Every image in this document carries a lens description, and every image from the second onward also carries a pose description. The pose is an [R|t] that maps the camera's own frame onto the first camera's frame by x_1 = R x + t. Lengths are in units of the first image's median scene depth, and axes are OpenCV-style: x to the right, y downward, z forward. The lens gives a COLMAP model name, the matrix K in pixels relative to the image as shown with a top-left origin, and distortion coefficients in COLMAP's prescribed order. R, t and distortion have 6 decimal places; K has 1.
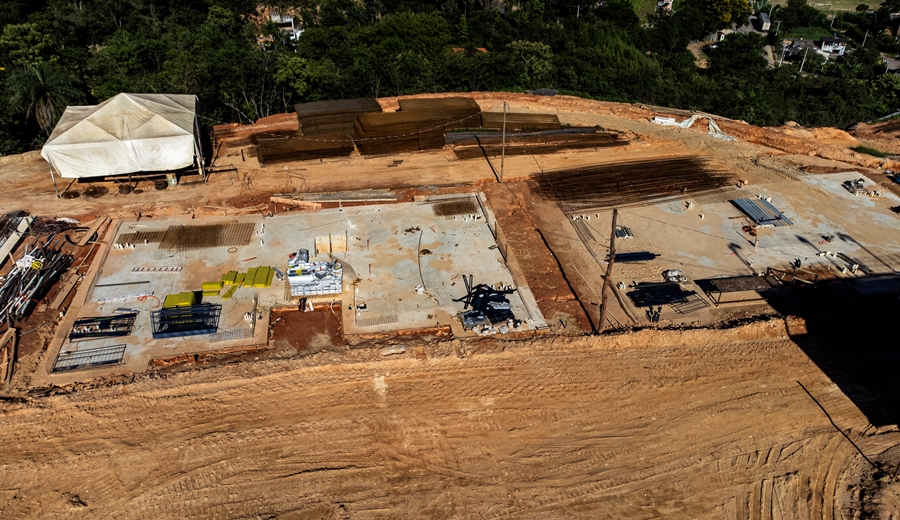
lens RADIAL K [[686.2, 0, 450.5], [0, 686.2, 258.7], [0, 0, 1]] dist [0.030048, 0.046445]
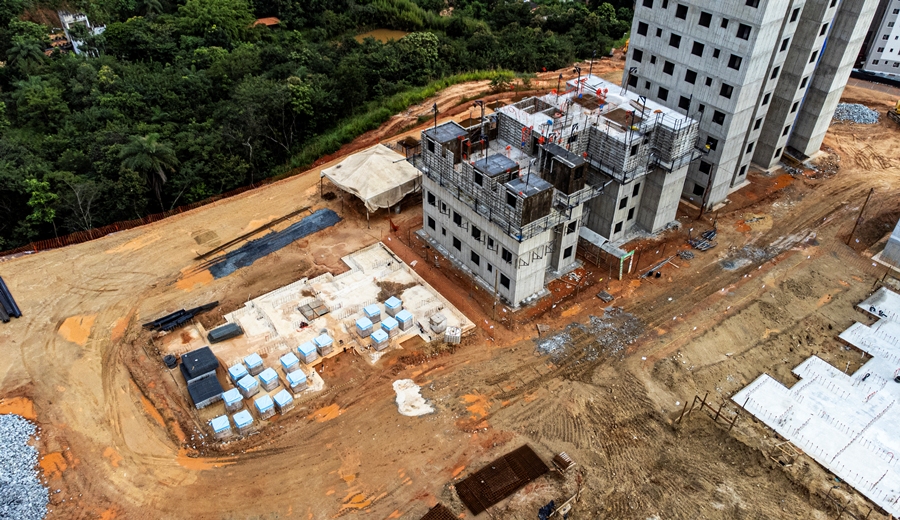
lens RADIAL K [[686.2, 0, 449.4], [0, 686.2, 258.4], [0, 0, 1]] dist [0.030048, 0.046445]
pose [[0.889819, -0.274735, 0.364338, -1.077618], [0.234925, 0.960310, 0.150383, -0.234217], [-0.391193, -0.048222, 0.919045, -0.578274]]
